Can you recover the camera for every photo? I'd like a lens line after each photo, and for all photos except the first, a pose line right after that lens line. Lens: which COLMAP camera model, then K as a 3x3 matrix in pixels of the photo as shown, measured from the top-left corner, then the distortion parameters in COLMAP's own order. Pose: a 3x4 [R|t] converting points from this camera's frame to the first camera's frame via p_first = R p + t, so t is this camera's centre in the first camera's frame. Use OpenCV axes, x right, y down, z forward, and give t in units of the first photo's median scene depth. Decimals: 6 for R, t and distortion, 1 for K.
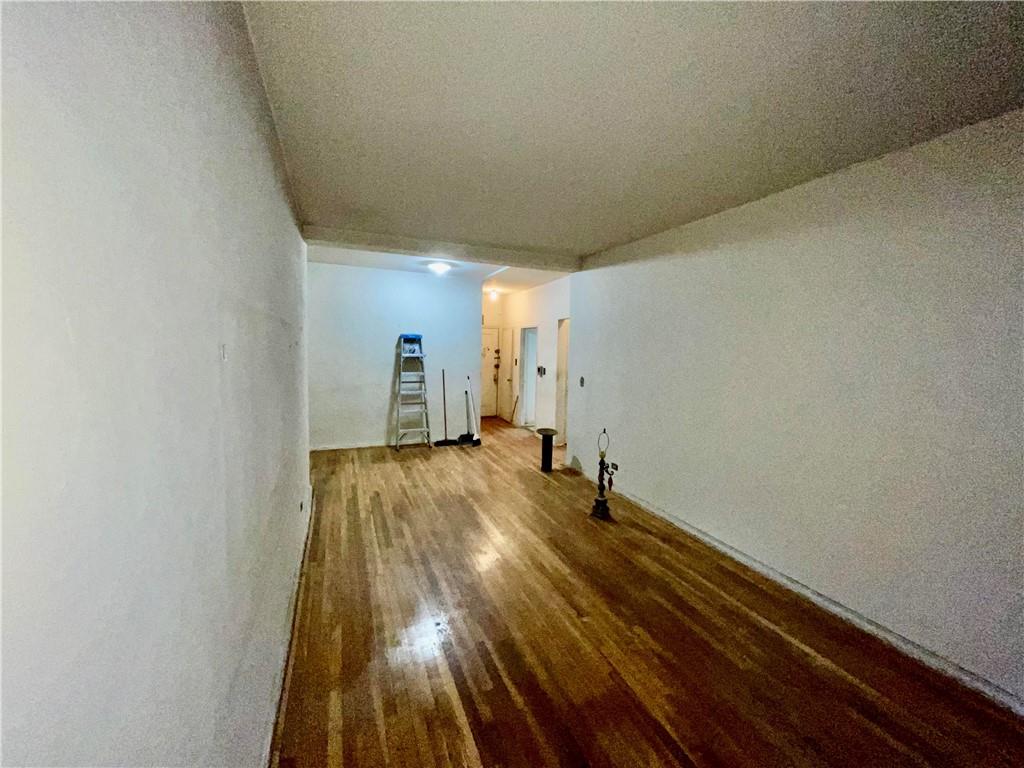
lens RADIAL K [[411.0, 0, 513.3], [0, 411.0, 377.3], [0, 0, 1]] dist [-0.000773, 0.000118]
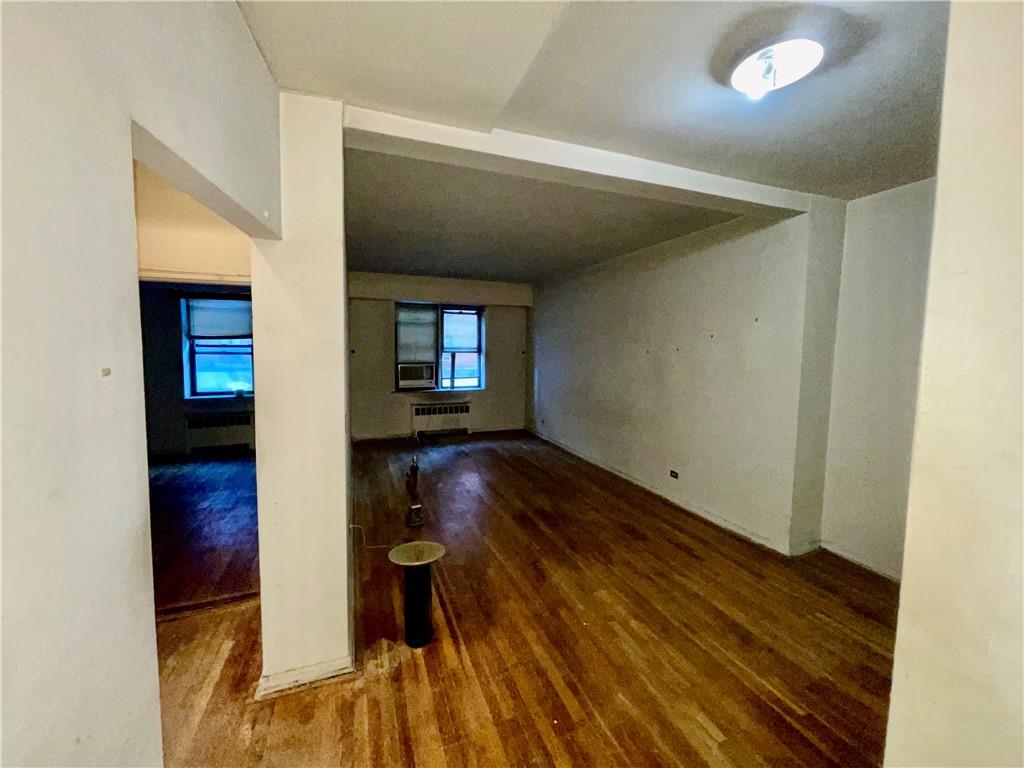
lens RADIAL K [[411.0, 0, 513.3], [0, 411.0, 377.3], [0, 0, 1]] dist [-0.000773, 0.000118]
pose [[-0.998824, -0.043171, 0.022069, -0.011684], [-0.039533, 0.988674, 0.144782, -0.118394], [-0.028069, 0.143739, -0.989217, 1.598717]]
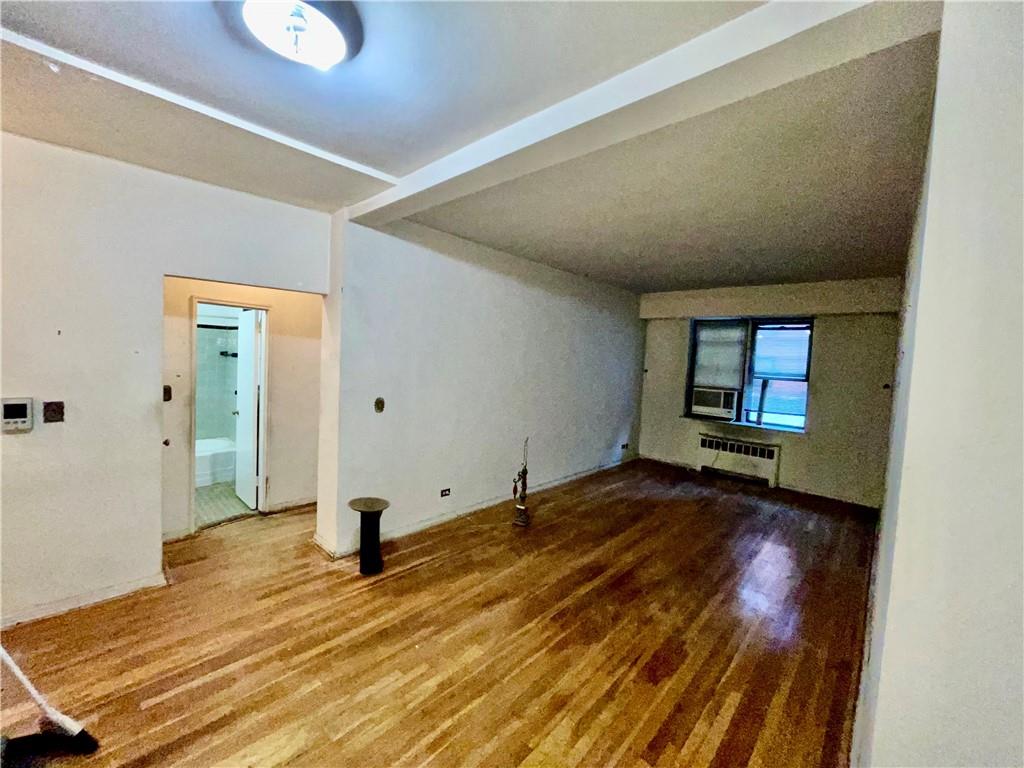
lens RADIAL K [[411.0, 0, 513.3], [0, 411.0, 377.3], [0, 0, 1]] dist [-0.000773, 0.000118]
pose [[-0.409570, -0.094978, 0.907321, -0.573845], [0.005865, 0.994271, 0.106728, -0.115144], [-0.912260, 0.049033, -0.406666, 1.206674]]
